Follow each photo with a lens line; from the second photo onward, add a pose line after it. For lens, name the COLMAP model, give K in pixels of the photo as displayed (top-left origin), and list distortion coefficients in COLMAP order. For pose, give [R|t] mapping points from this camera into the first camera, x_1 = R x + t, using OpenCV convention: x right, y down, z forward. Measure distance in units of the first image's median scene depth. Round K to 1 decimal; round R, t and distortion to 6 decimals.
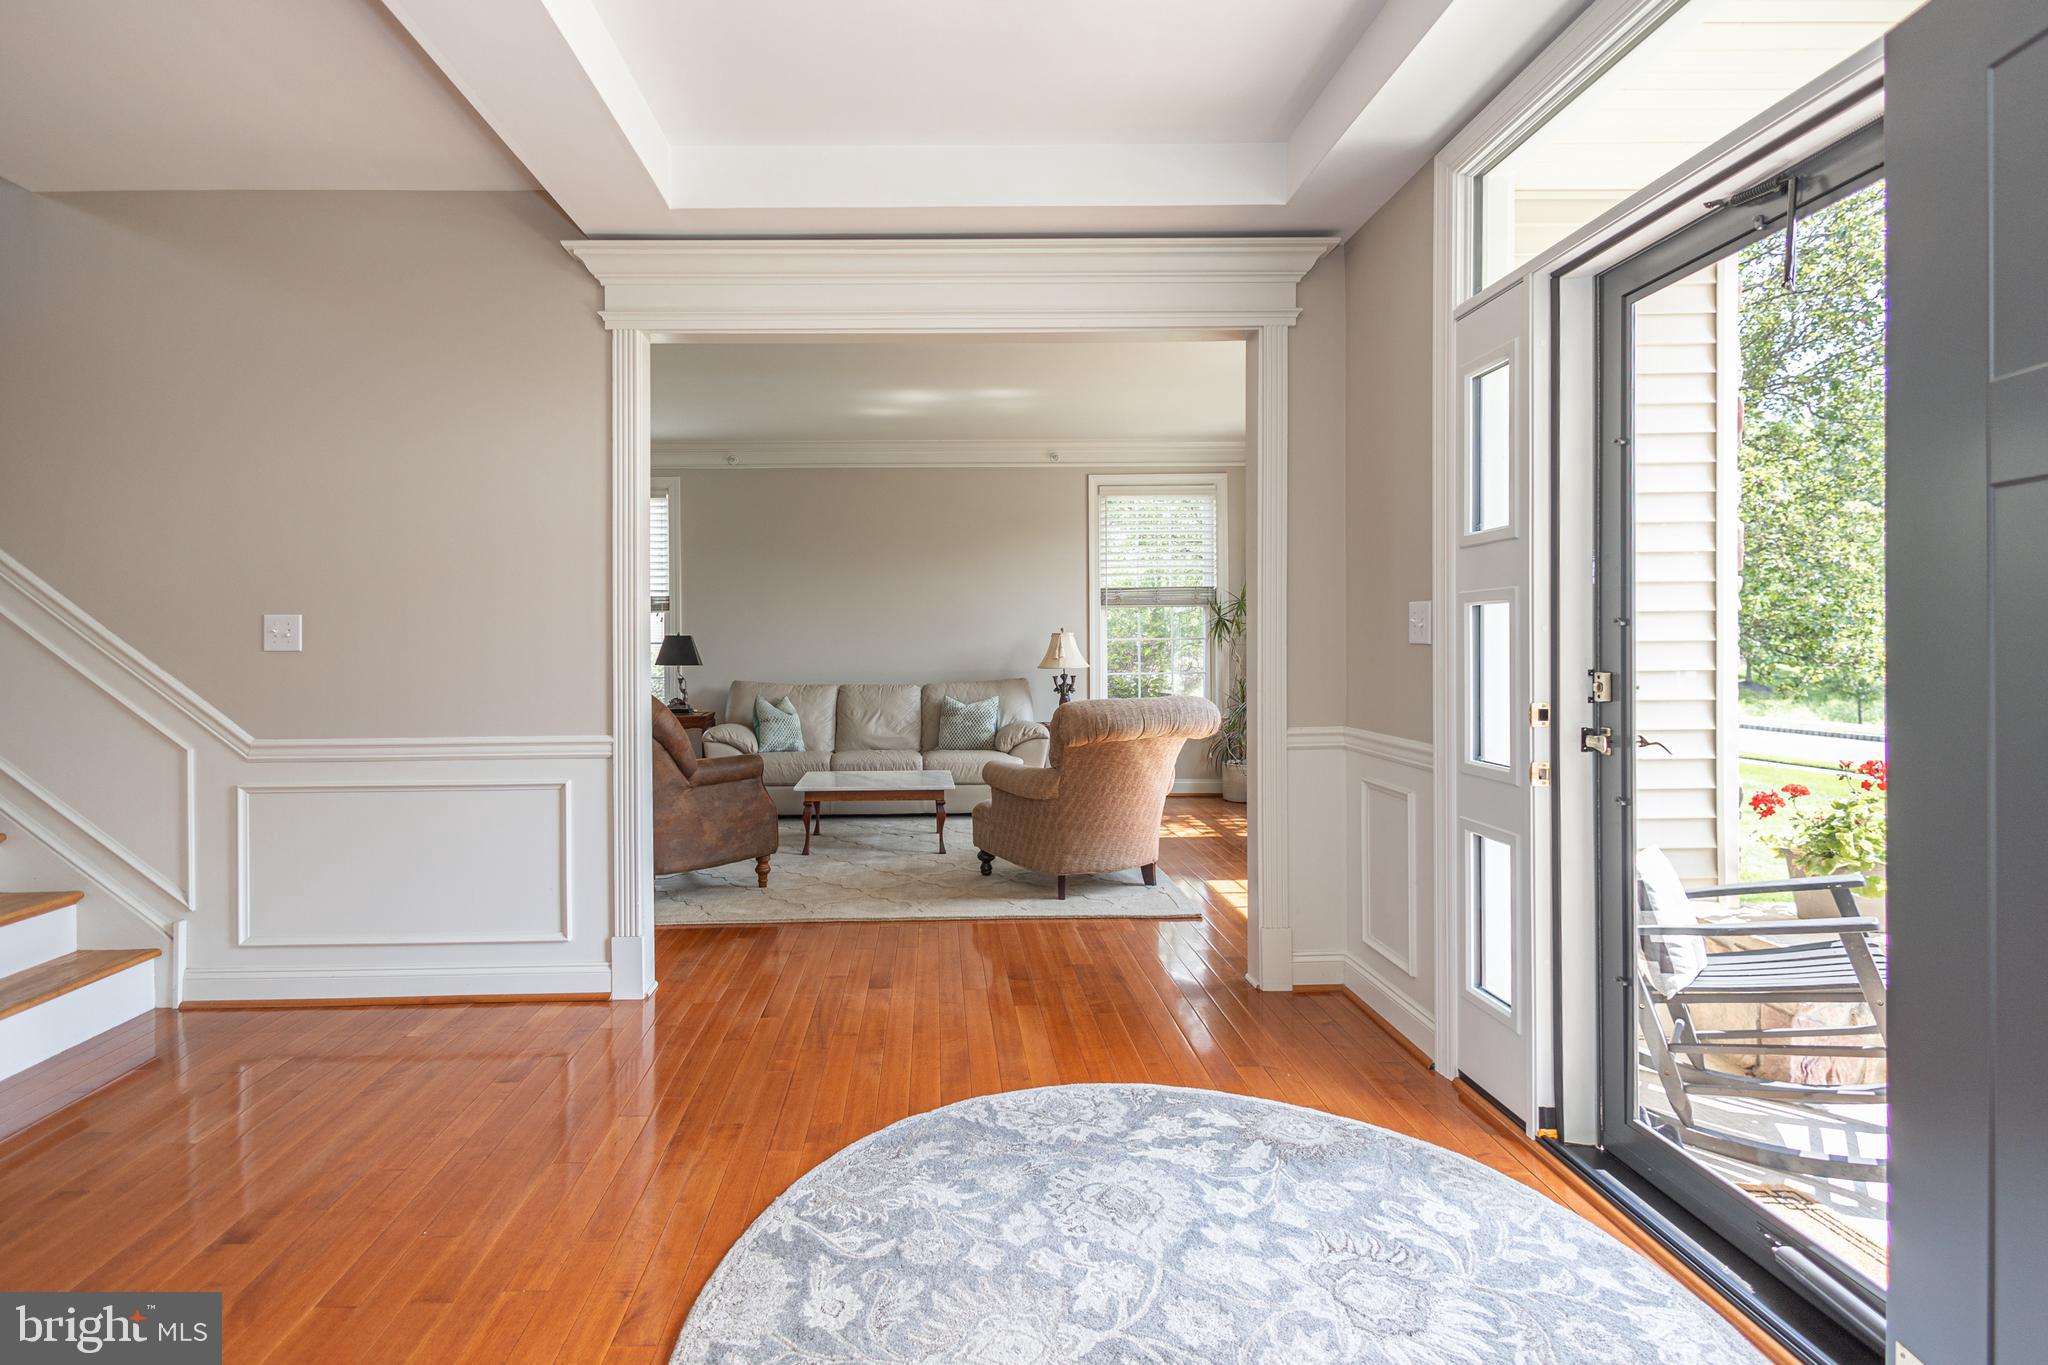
lens RADIAL K [[945.5, 0, 964.6], [0, 945.5, 650.8], [0, 0, 1]] dist [0.015796, 0.000314]
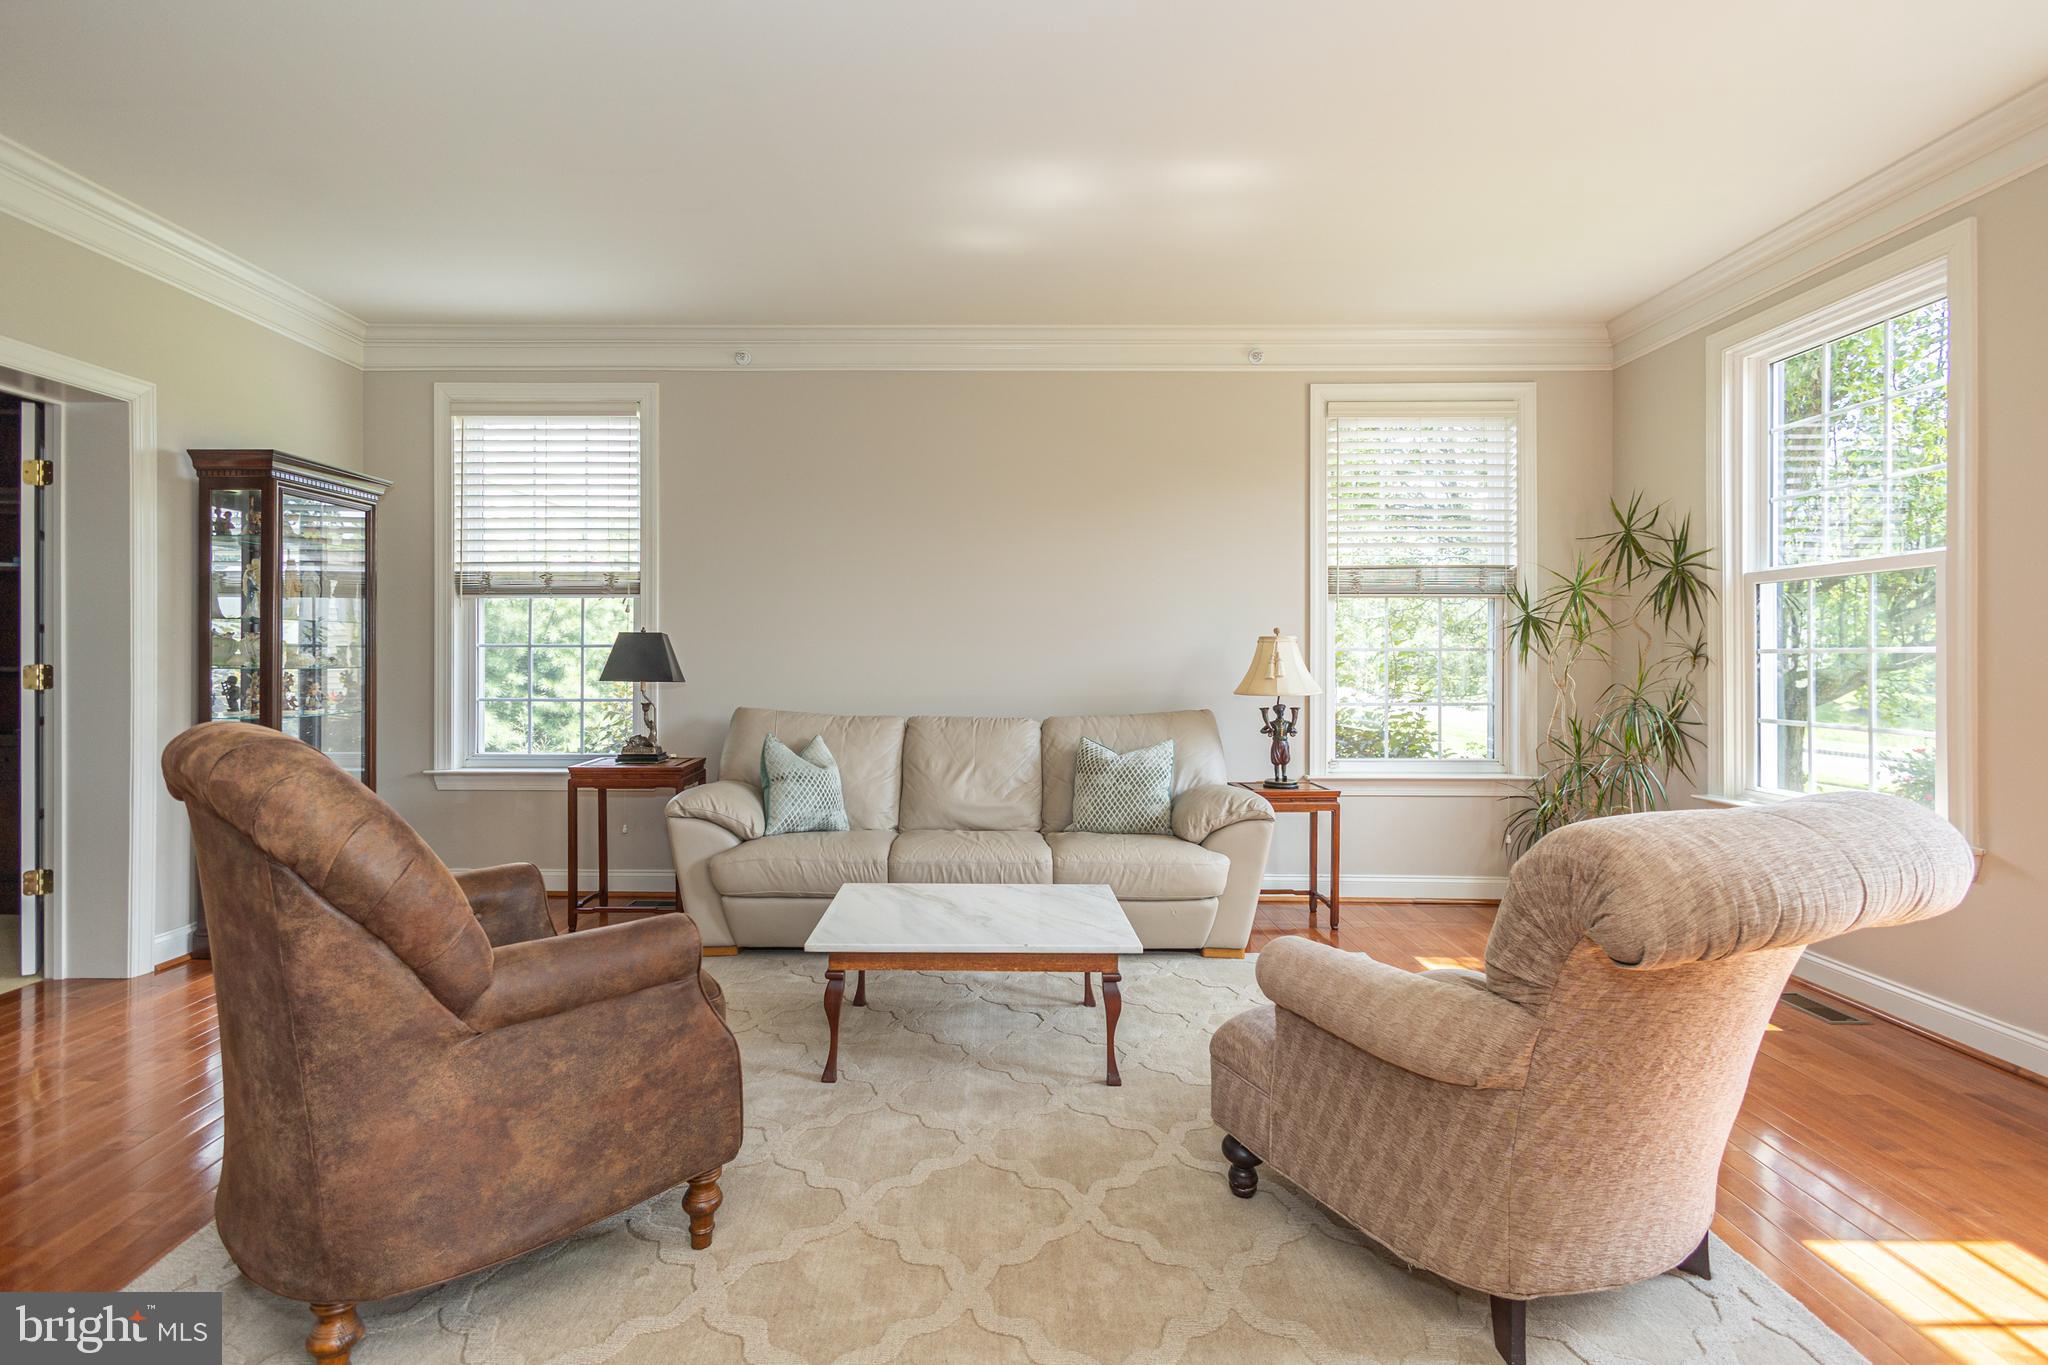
lens RADIAL K [[945.5, 0, 1026.6], [0, 945.5, 676.2], [0, 0, 1]] dist [0.015796, 0.000314]
pose [[0.999838, 0.012238, -0.013204, -0.049046], [-0.012102, 0.999873, 0.010357, 0.002256], [0.013329, -0.010195, 0.999859, 0.402764]]
